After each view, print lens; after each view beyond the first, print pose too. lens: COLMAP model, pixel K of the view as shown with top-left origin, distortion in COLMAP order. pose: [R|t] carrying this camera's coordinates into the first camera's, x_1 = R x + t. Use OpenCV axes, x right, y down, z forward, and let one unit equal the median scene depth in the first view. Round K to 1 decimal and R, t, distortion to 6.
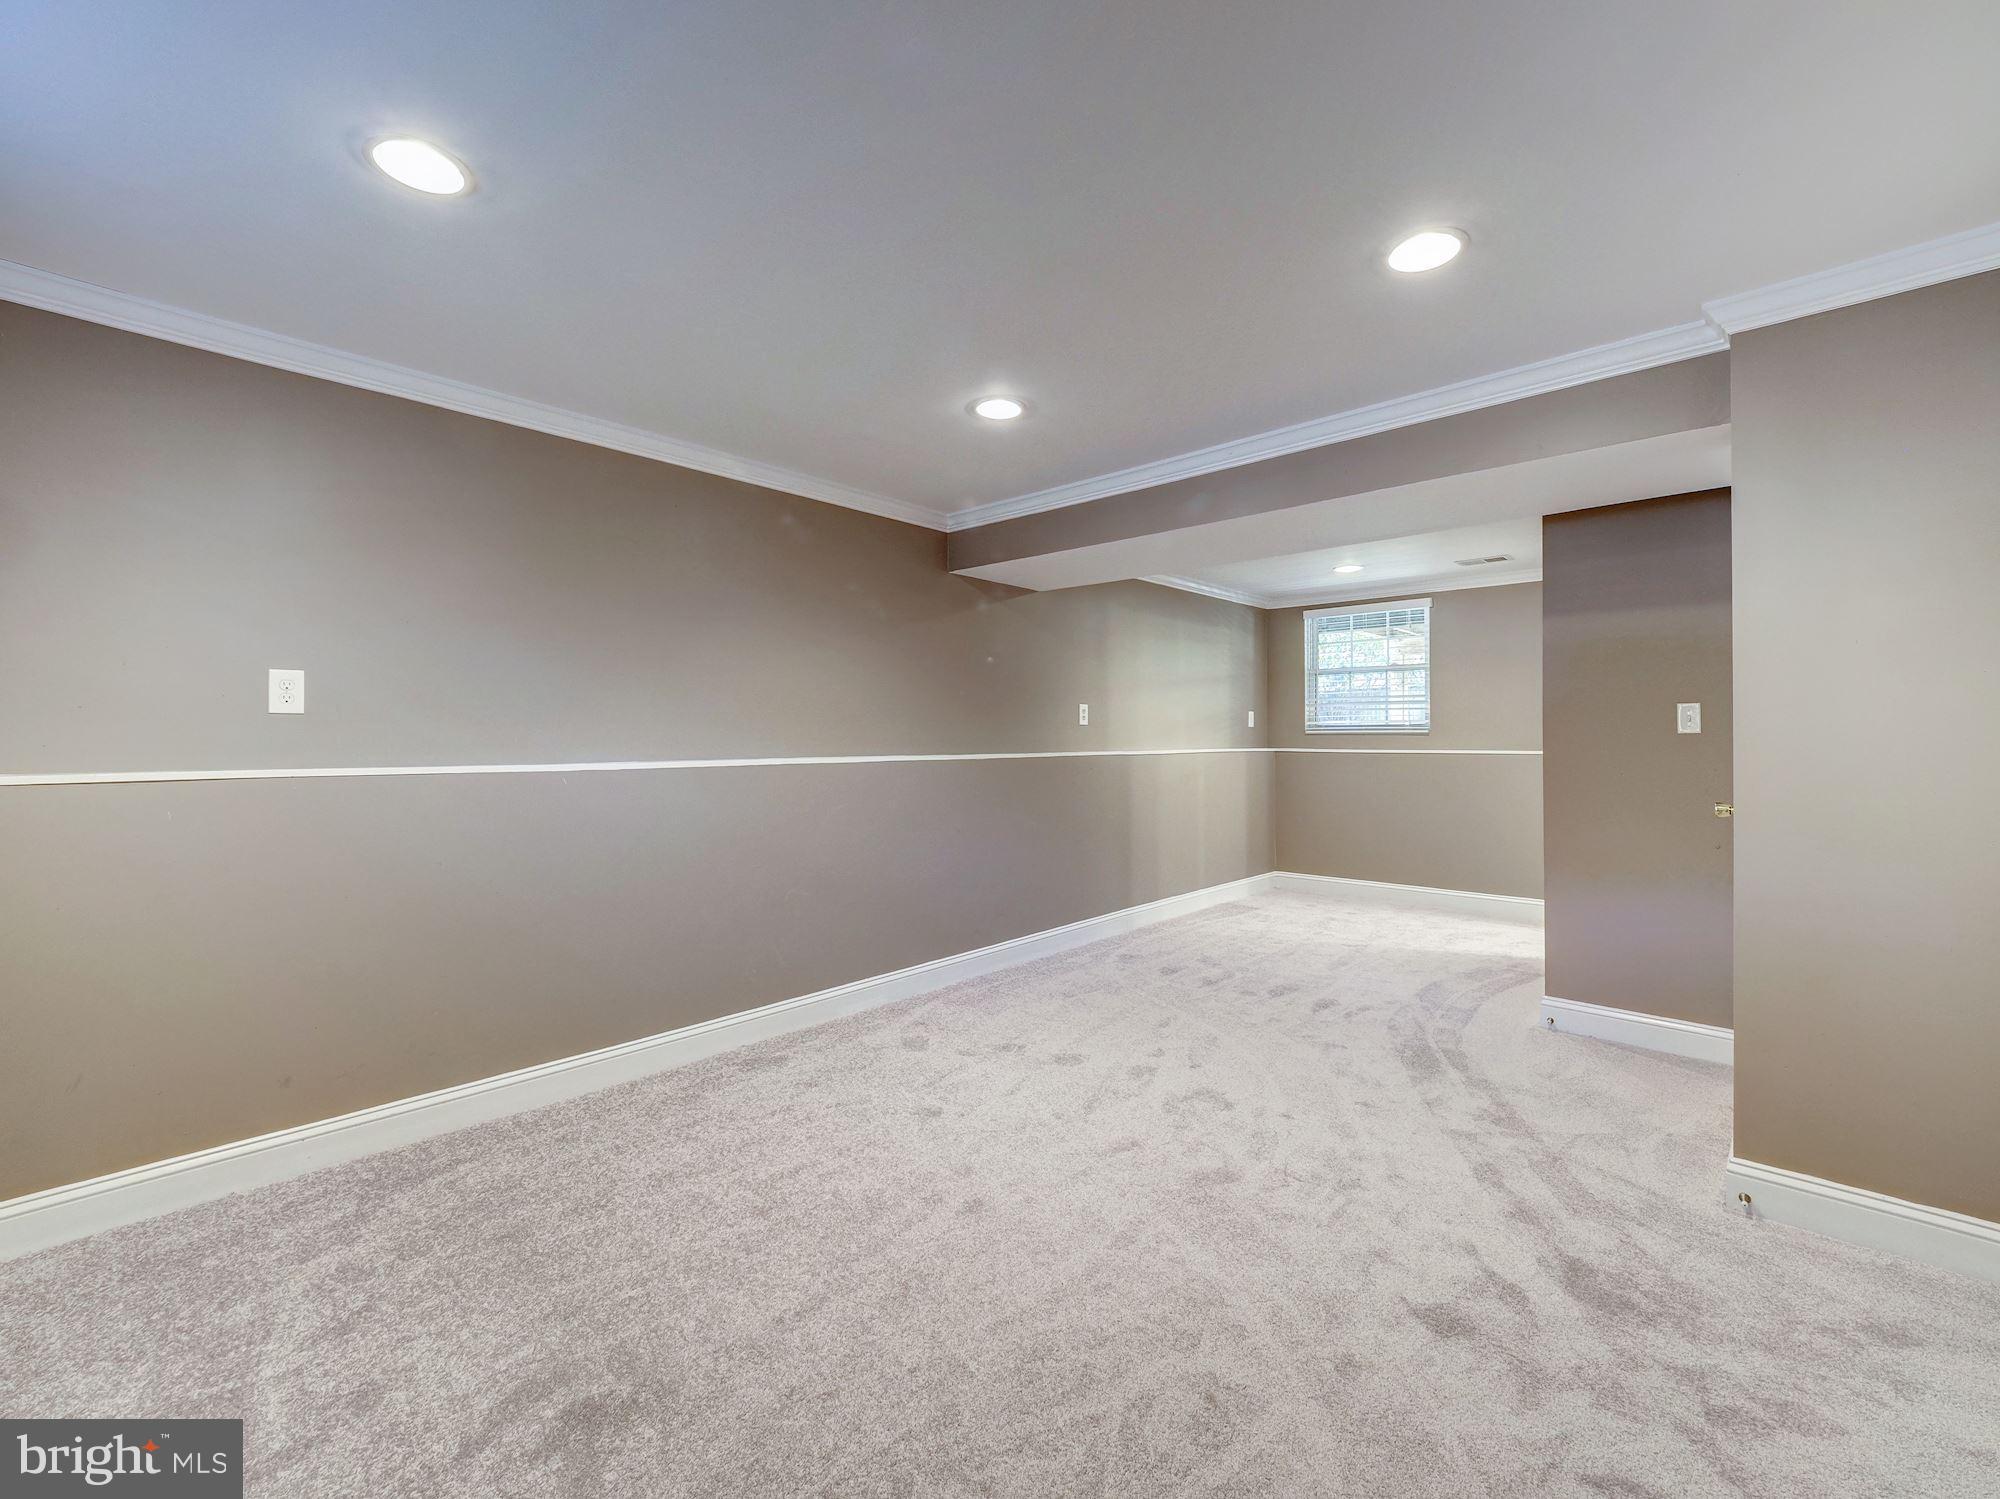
lens RADIAL K [[870.3, 0, 989.5], [0, 870.3, 746.2], [0, 0, 1]] dist [0.001226, -0.001238]
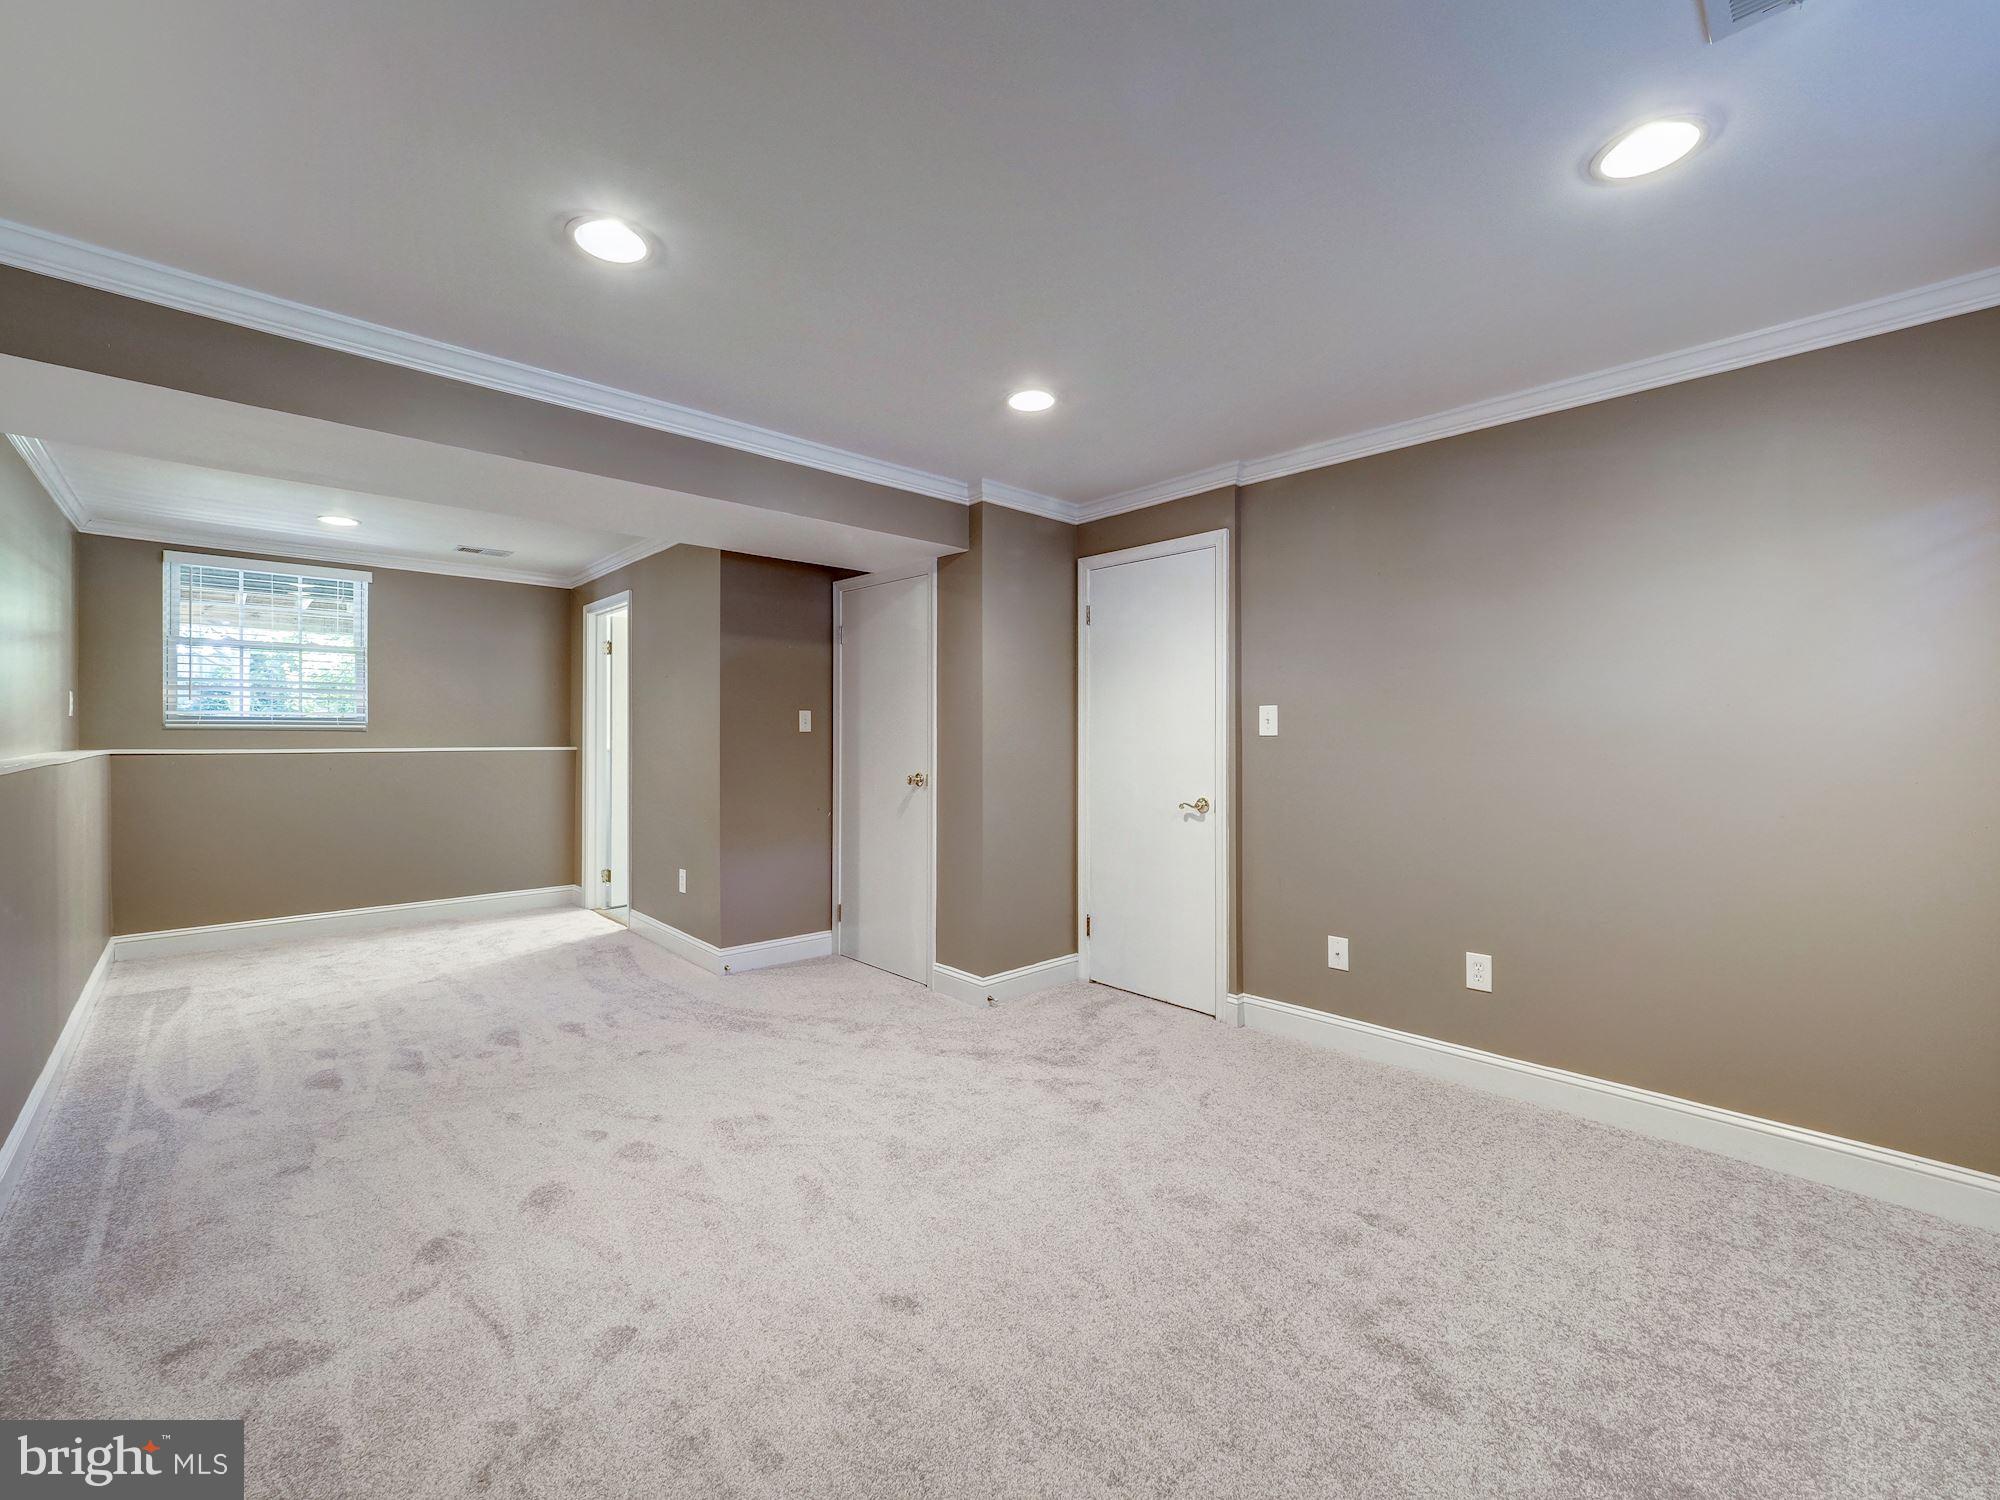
lens RADIAL K [[870.3, 0, 990.3], [0, 870.3, 737.2], [0, 0, 1]] dist [0.001226, -0.001238]
pose [[0.043620, -0.002546, 0.999045, -0.498323], [0.008066, 0.999965, 0.002197, -0.005151], [-0.999016, 0.007963, 0.043639, 0.521299]]
